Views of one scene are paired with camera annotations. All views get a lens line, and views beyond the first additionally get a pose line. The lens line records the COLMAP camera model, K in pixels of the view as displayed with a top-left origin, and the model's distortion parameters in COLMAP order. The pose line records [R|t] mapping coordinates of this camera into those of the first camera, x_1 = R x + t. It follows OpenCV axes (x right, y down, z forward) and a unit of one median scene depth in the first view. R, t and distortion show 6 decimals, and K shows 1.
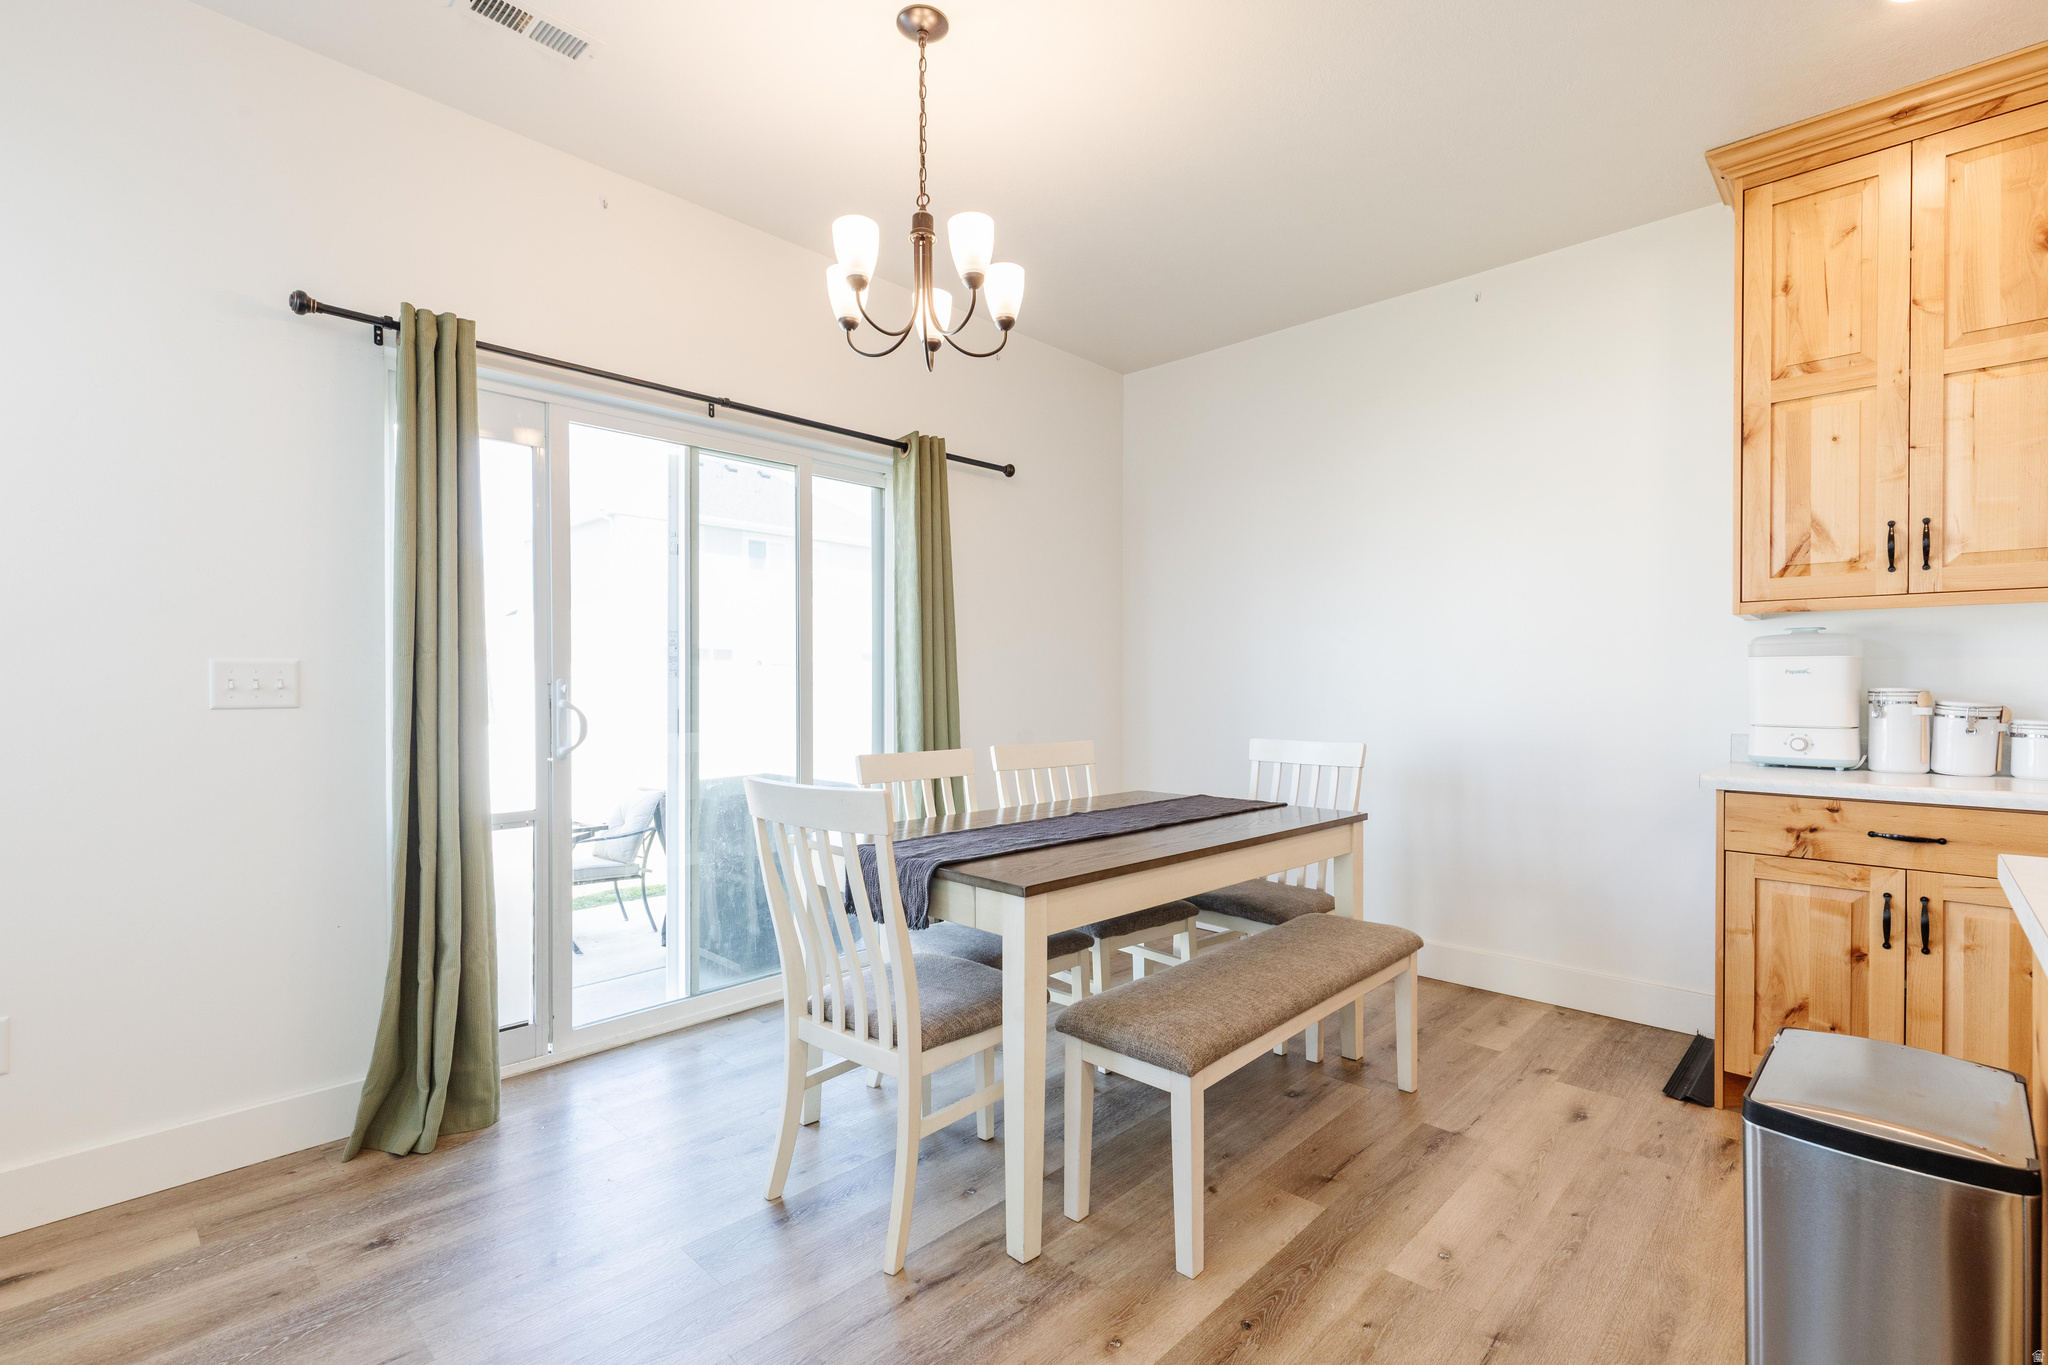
lens RADIAL K [[949.4, 0, 1017.0], [0, 949.4, 690.1], [0, 0, 1]] dist [0.011664, -0.007300]
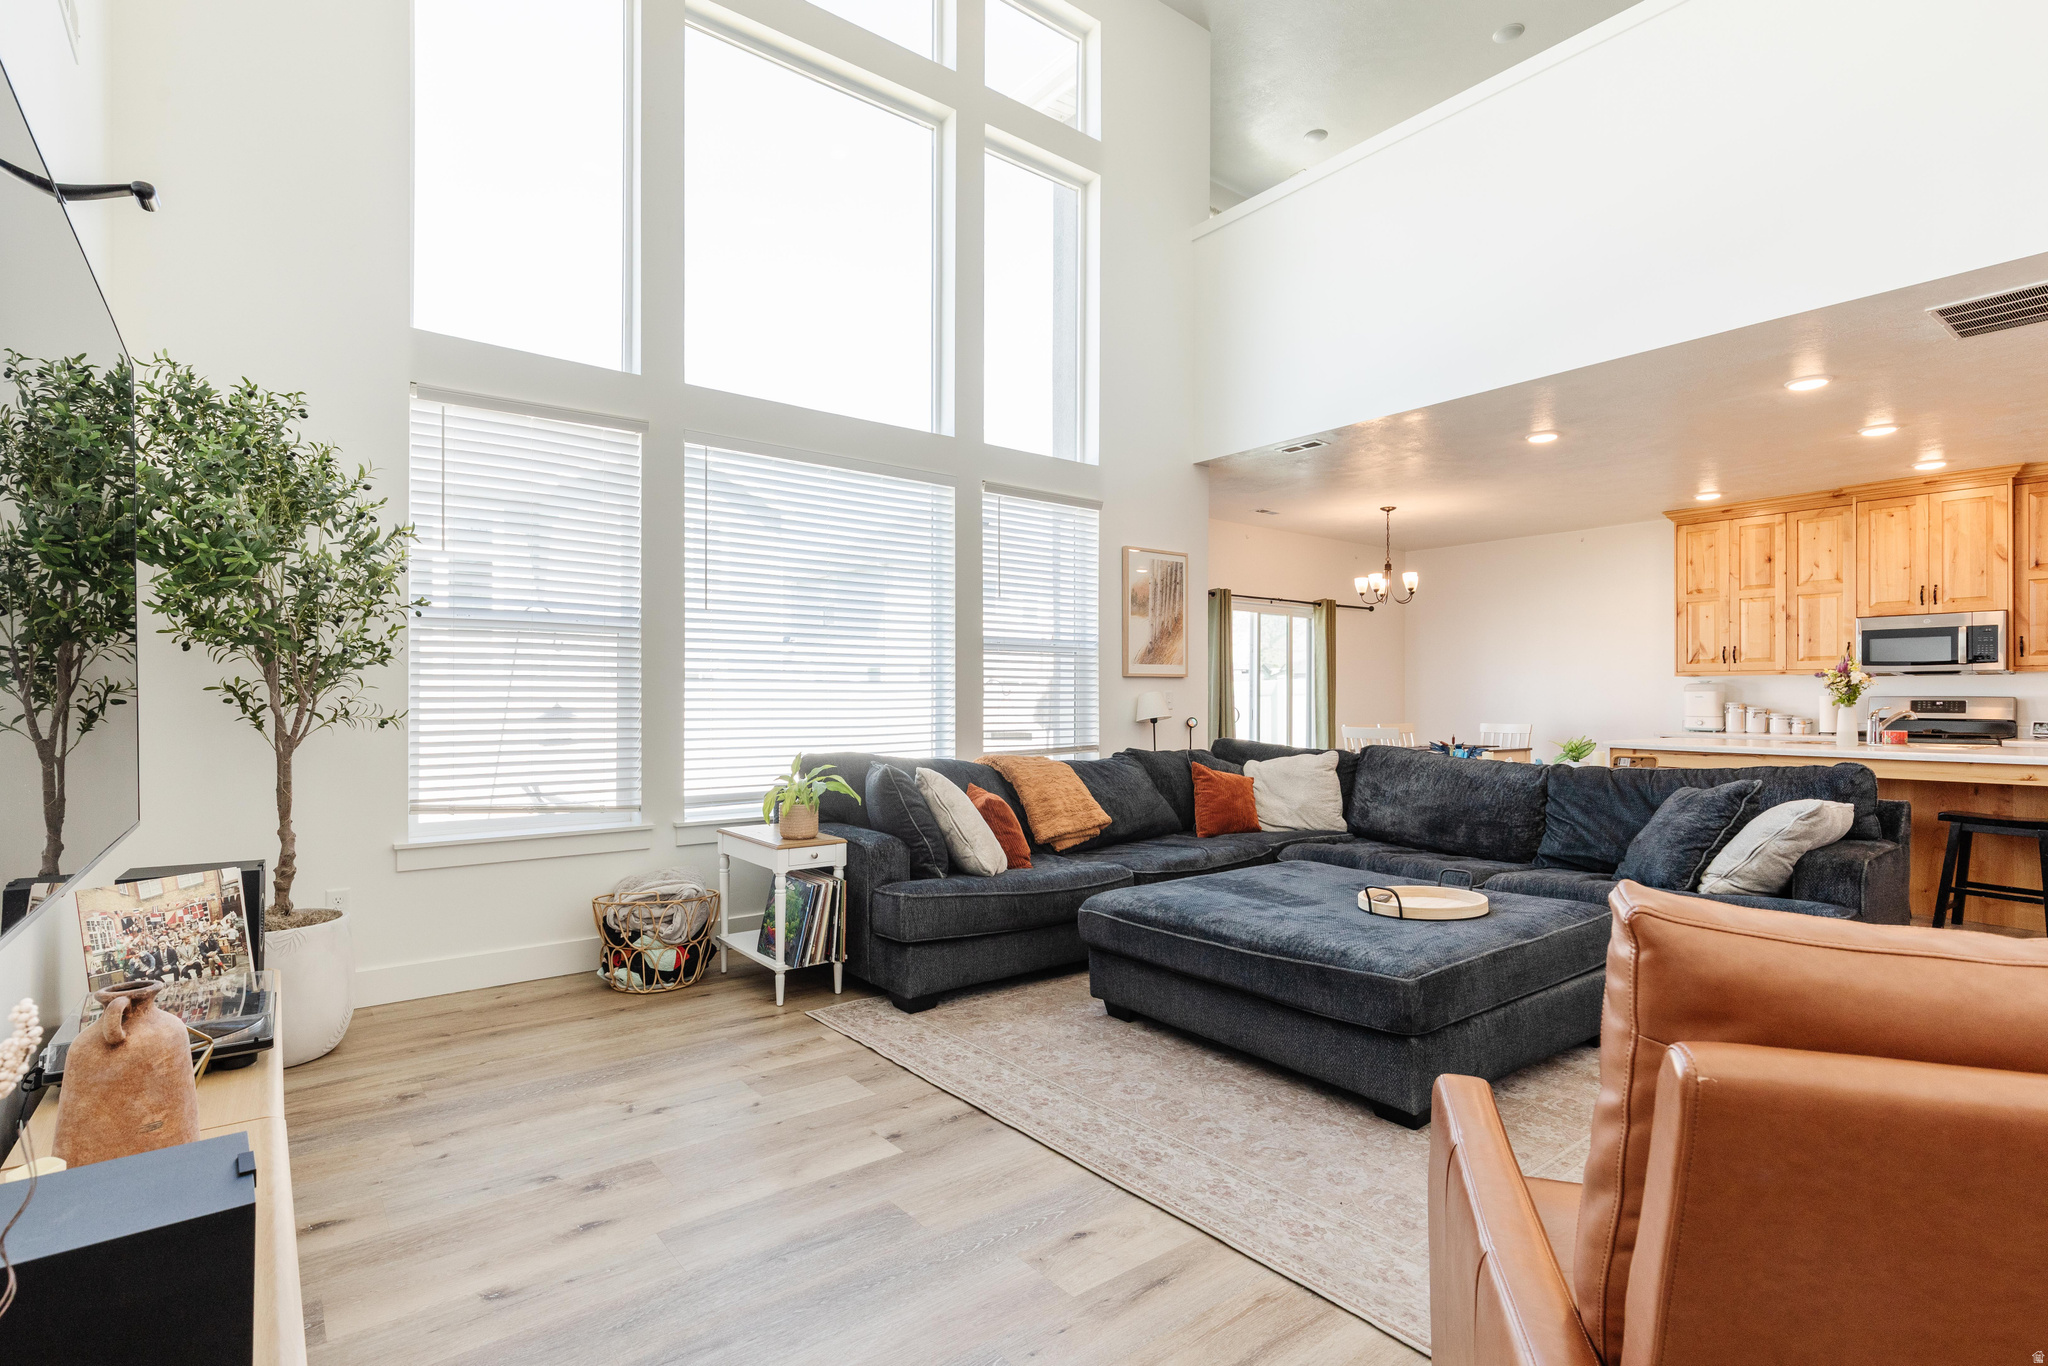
lens RADIAL K [[949.4, 0, 959.2], [0, 949.4, 698.1], [0, 0, 1]] dist [0.011664, -0.007300]
pose [[0.982440, -0.004020, -0.186538, -0.820620], [0.002685, 0.999969, -0.007406, 0.000104], [0.186562, 0.006775, 0.982420, -2.223686]]
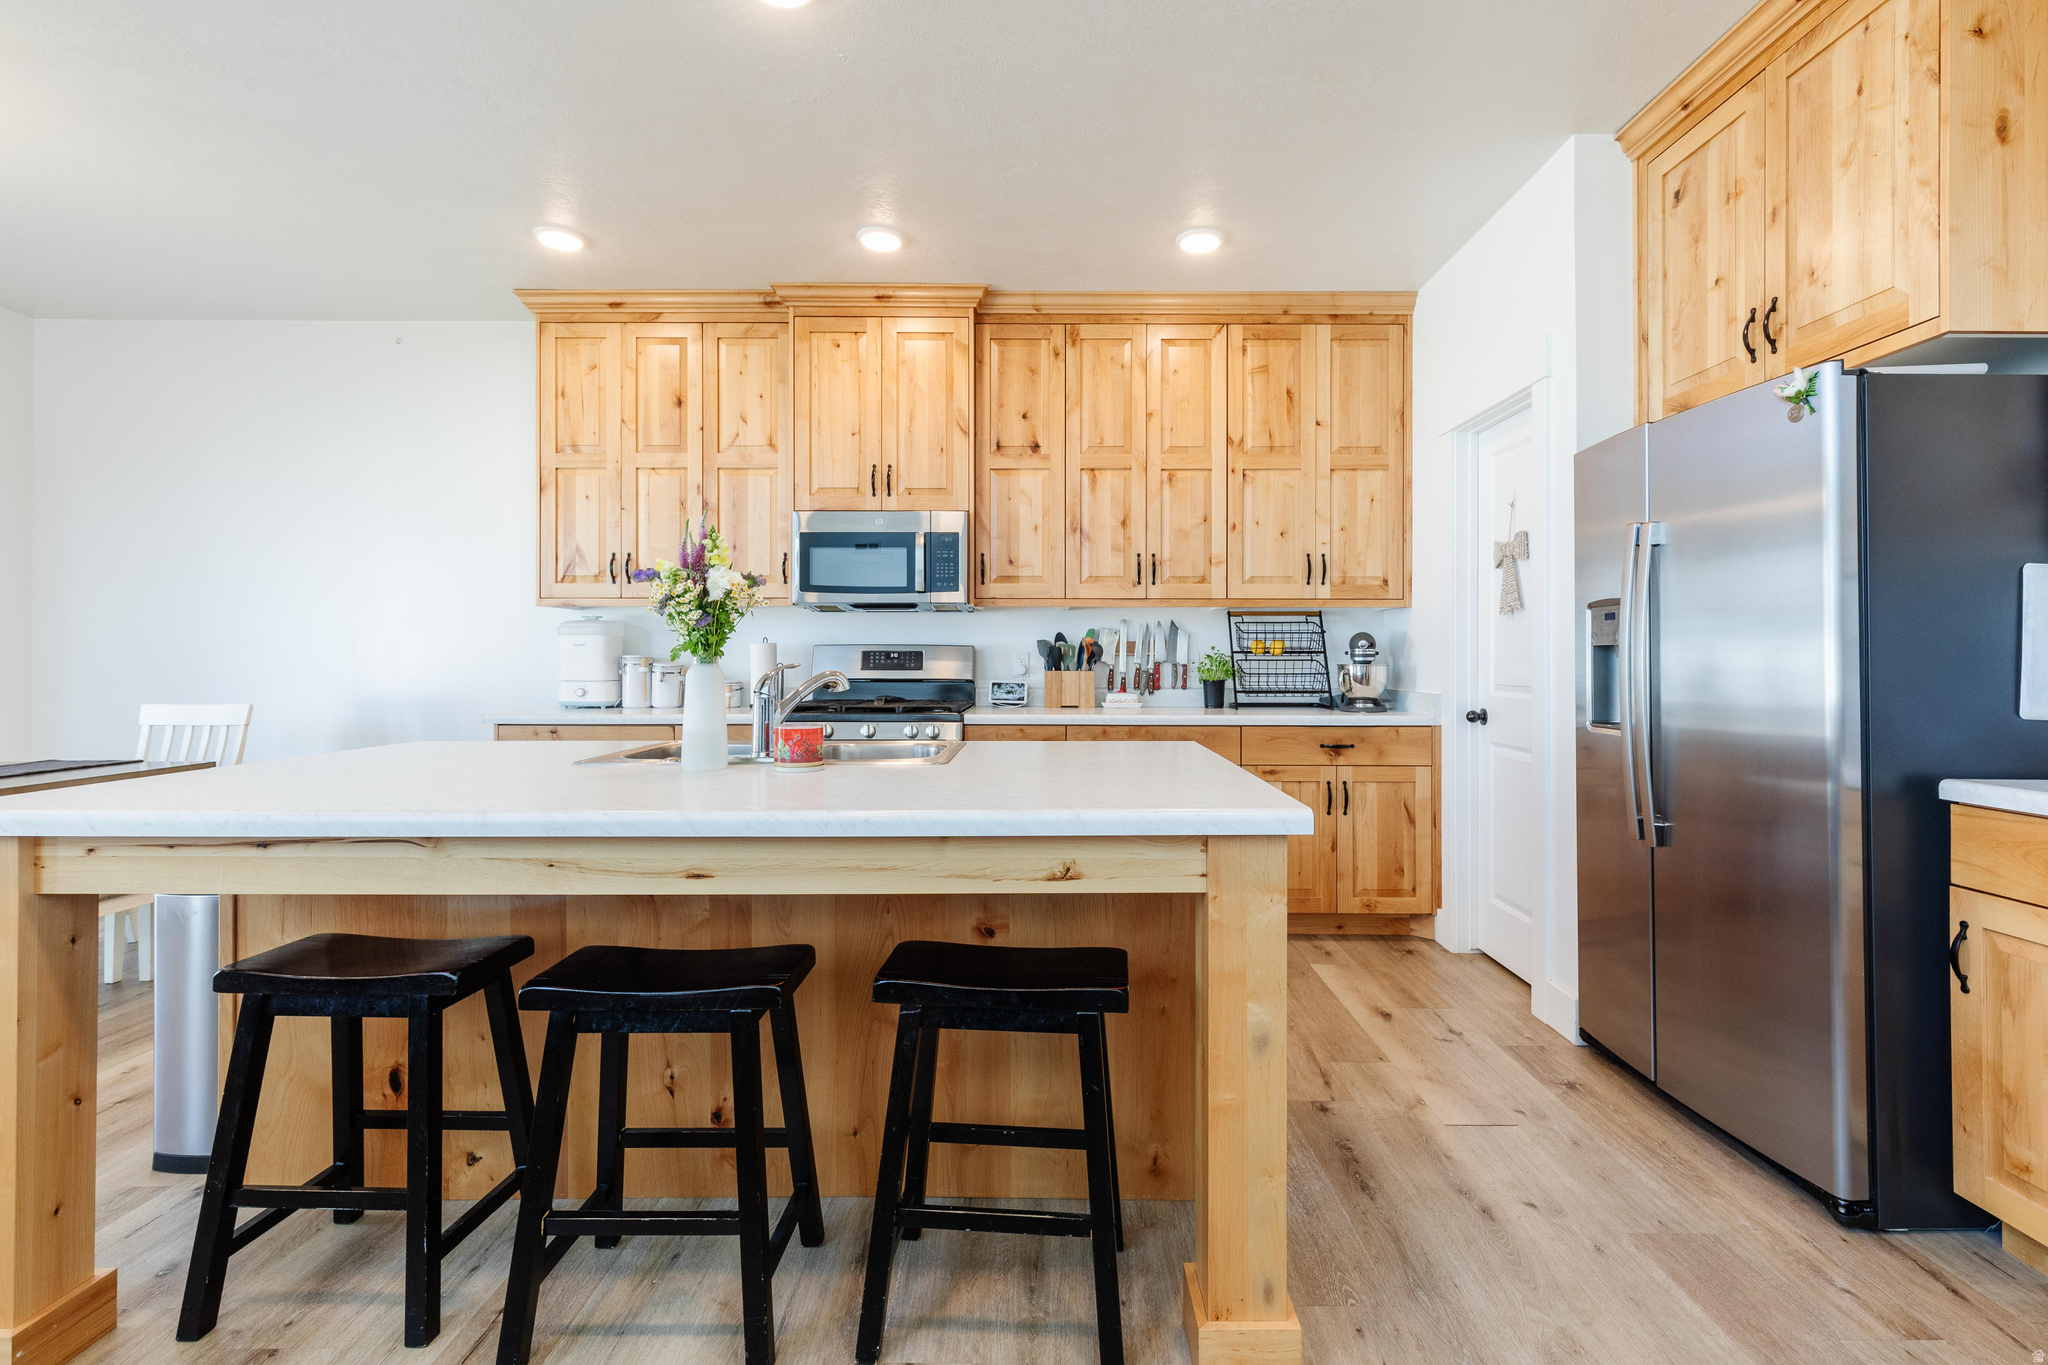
lens RADIAL K [[949.4, 0, 1050.9], [0, 949.4, 648.4], [0, 0, 1]] dist [0.011664, -0.007300]
pose [[0.721768, -0.000148, 0.692135, 0.312014], [0.008382, 0.999929, -0.008527, 0.005678], [-0.692084, 0.011956, 0.721718, -0.639208]]
